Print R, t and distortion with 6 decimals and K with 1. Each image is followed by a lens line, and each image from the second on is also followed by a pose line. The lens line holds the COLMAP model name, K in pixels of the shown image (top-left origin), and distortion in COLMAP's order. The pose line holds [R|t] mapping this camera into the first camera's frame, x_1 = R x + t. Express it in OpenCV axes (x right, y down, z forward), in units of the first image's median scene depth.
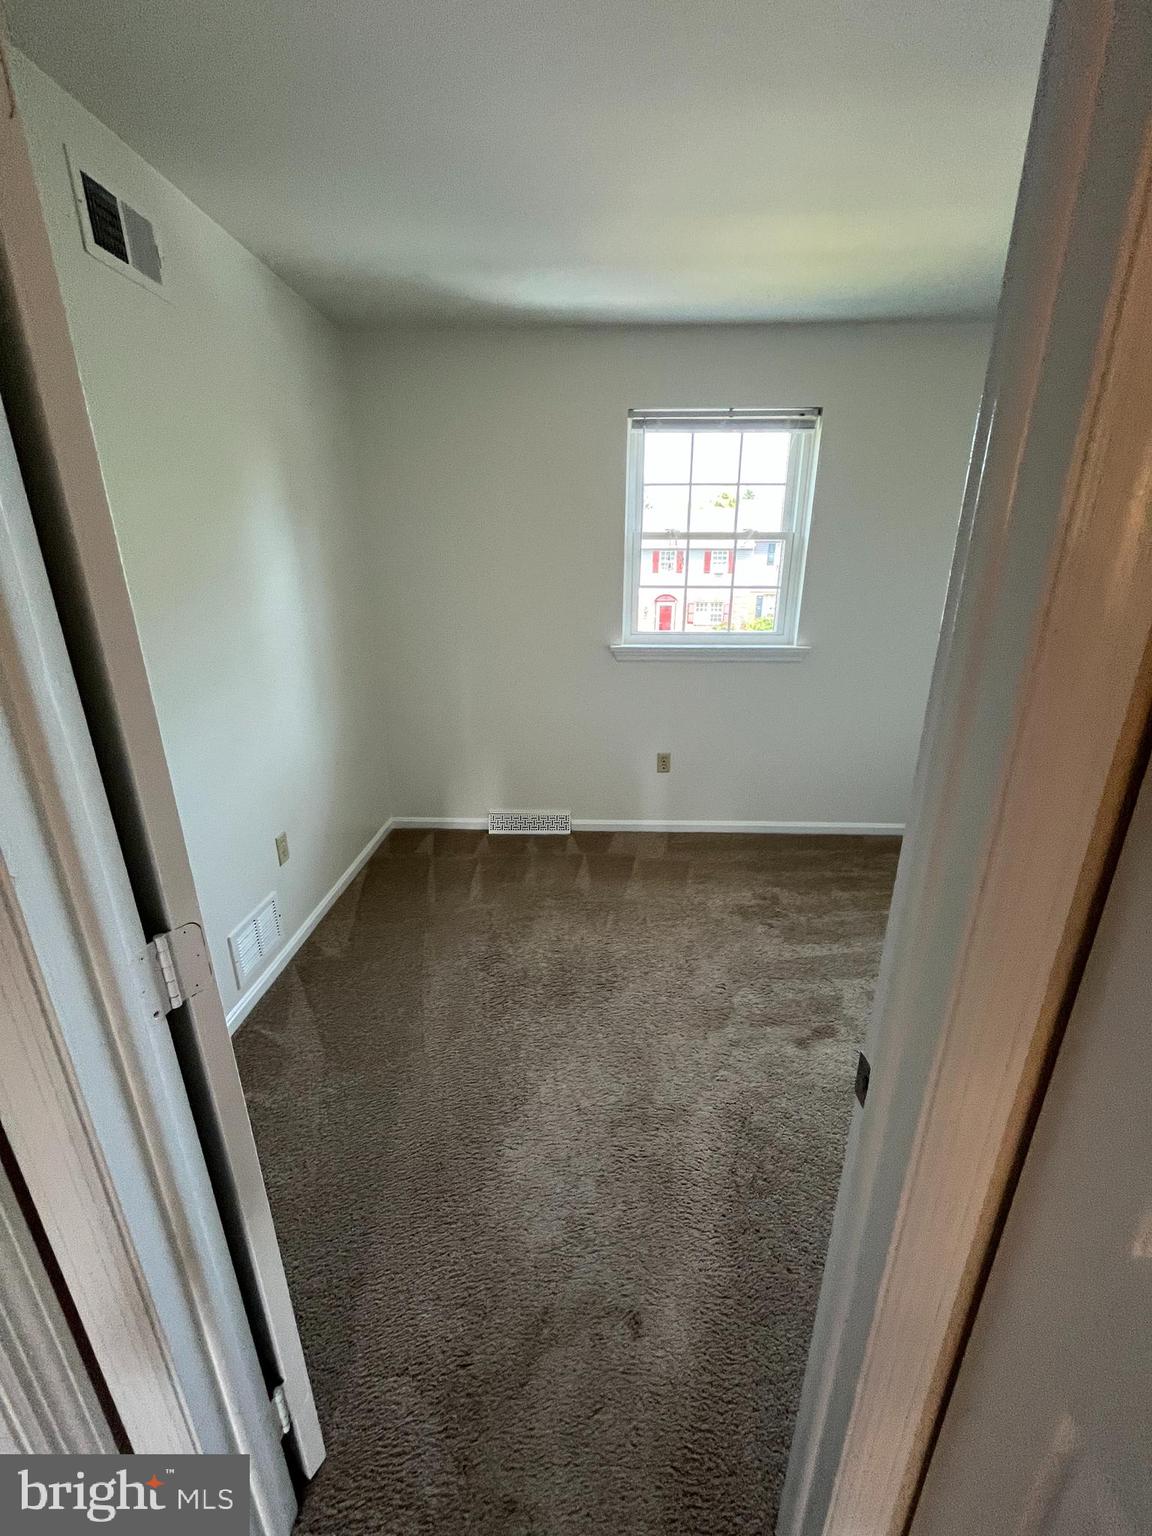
lens RADIAL K [[625.1, 0, 585.2], [0, 625.1, 771.6], [0, 0, 1]] dist [-0.001193, -0.000011]
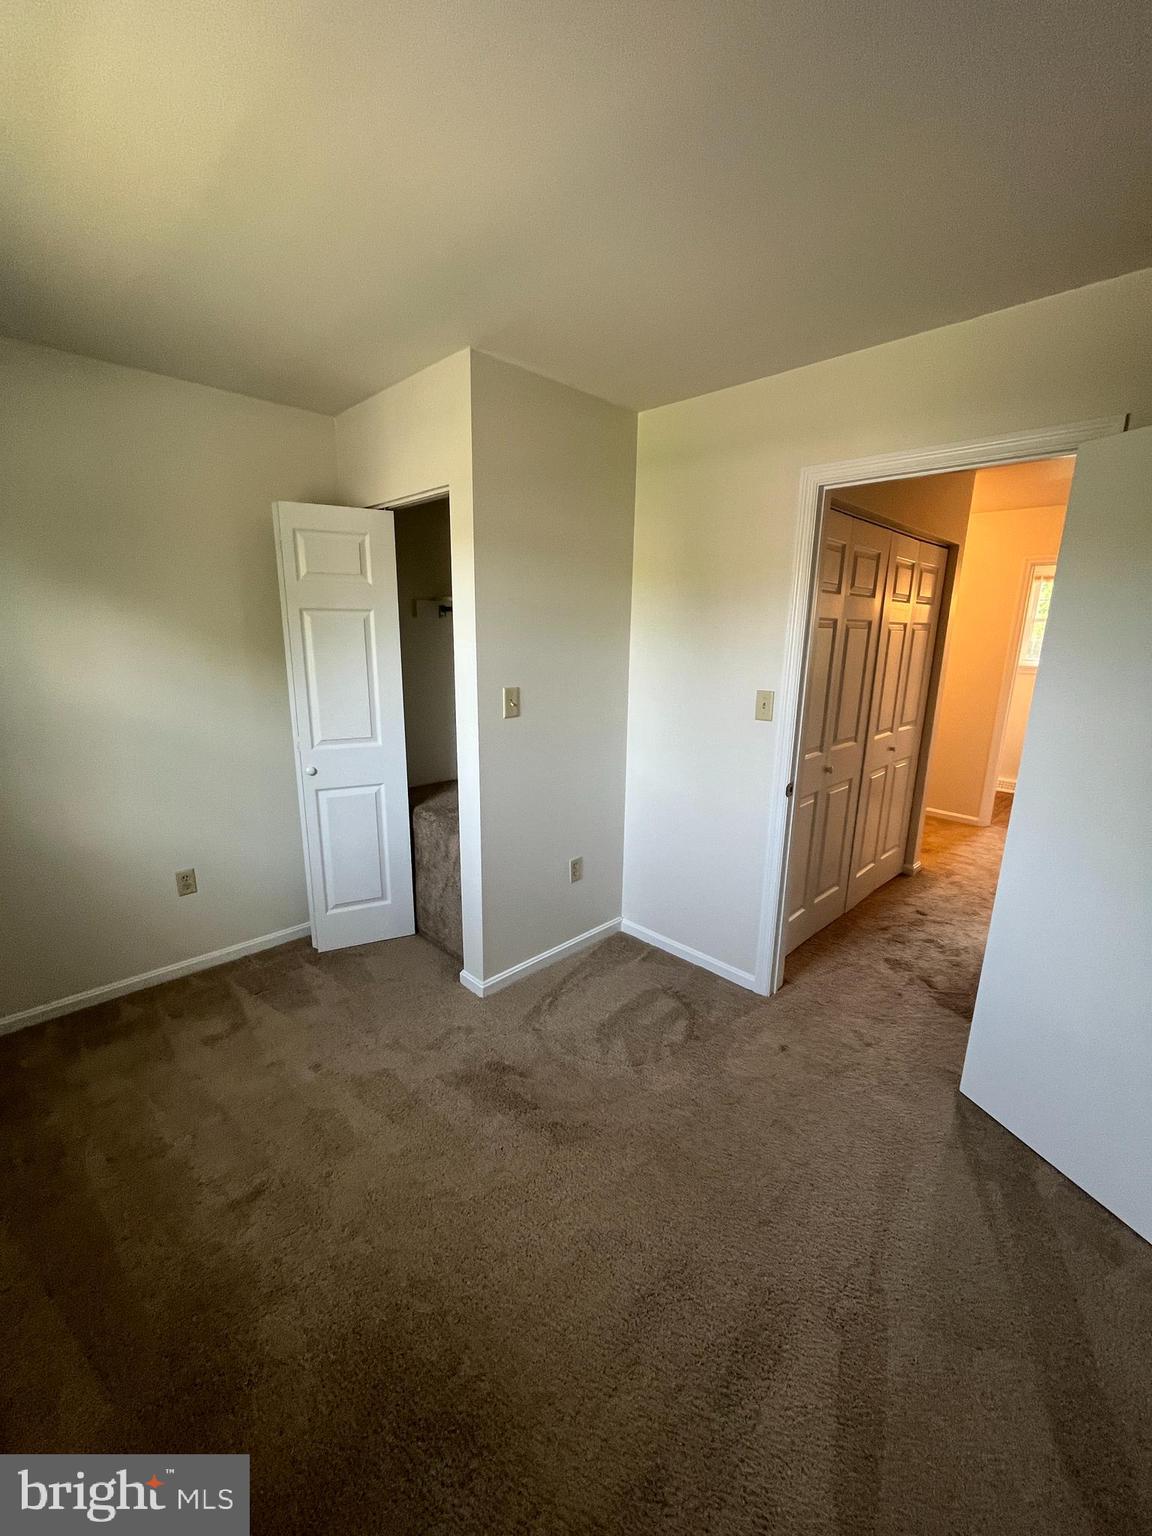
lens RADIAL K [[615.5, 0, 582.0], [0, 615.5, 770.1], [0, 0, 1]] dist [0.000199, -0.000021]
pose [[-0.732481, -0.168304, 0.659655, -0.240707], [0.198109, 0.874331, 0.443056, -0.338222], [-0.651325, 0.455214, -0.607089, 0.914413]]
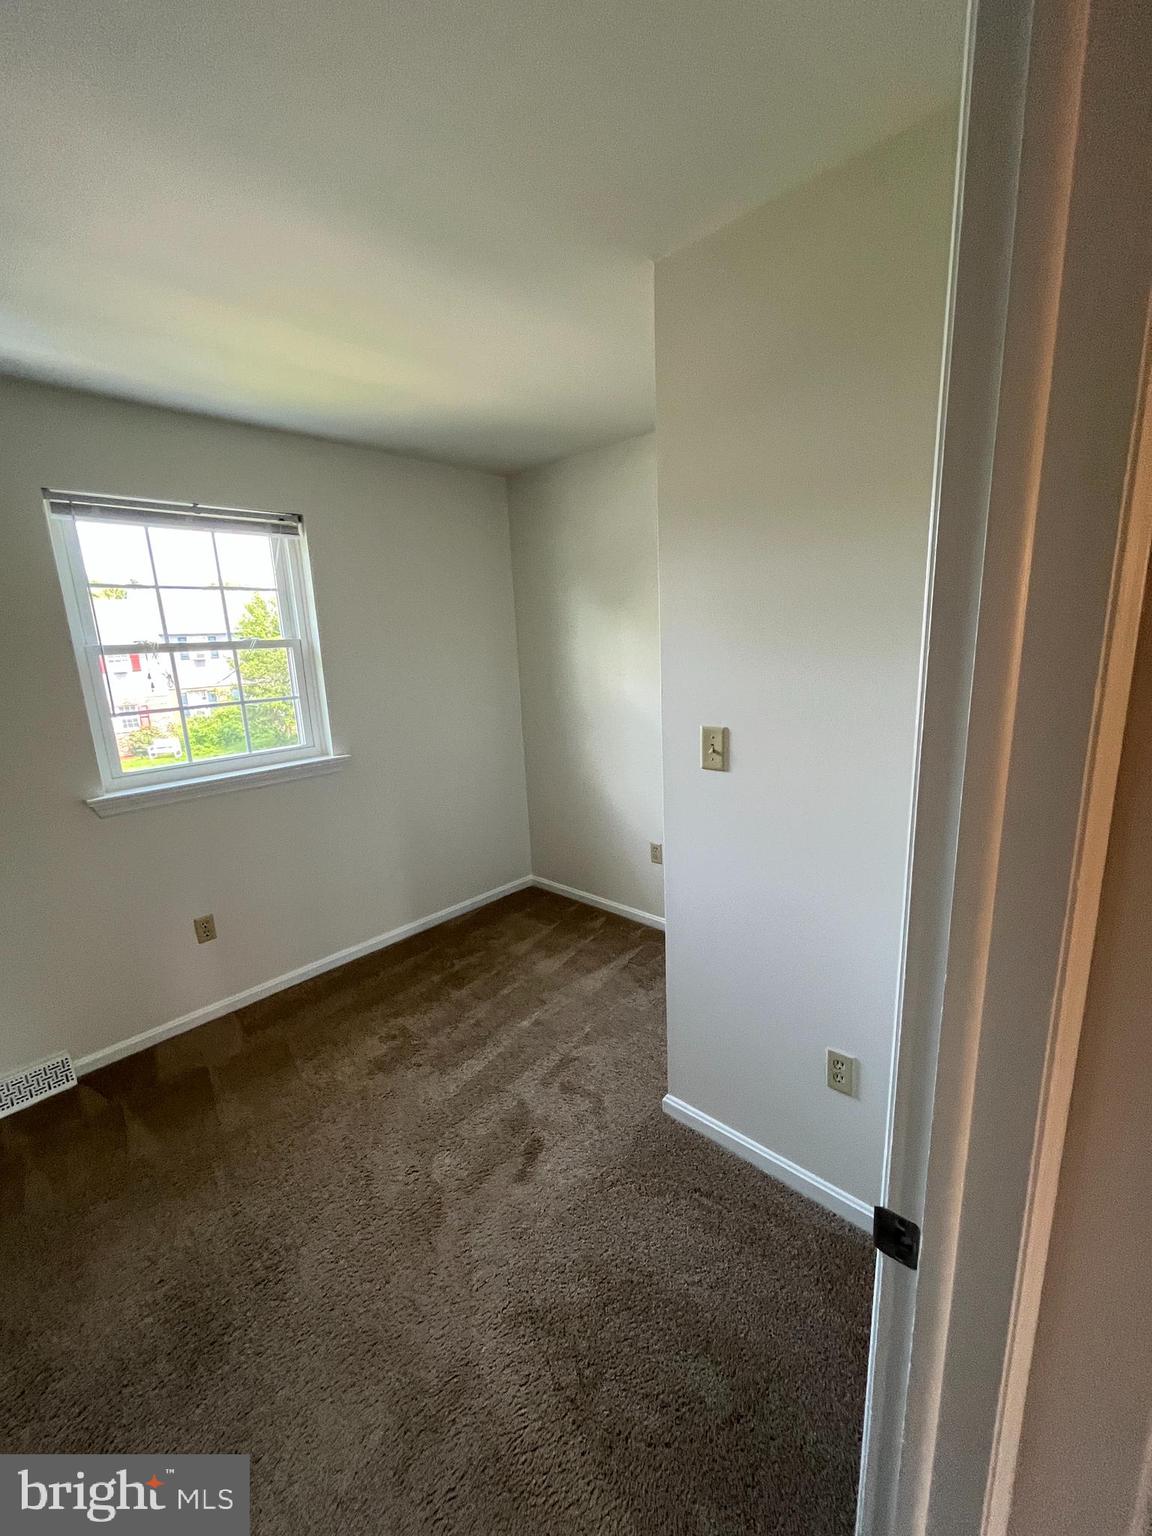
lens RADIAL K [[621.5, 0, 580.5], [0, 621.5, 771.7], [0, 0, 1]] dist [-0.000378, 0.000227]
pose [[0.660956, -0.189122, 0.726203, -0.103378], [0.280406, 0.959867, -0.005238, -0.076855], [-0.696067, 0.207094, 0.687461, 0.123795]]
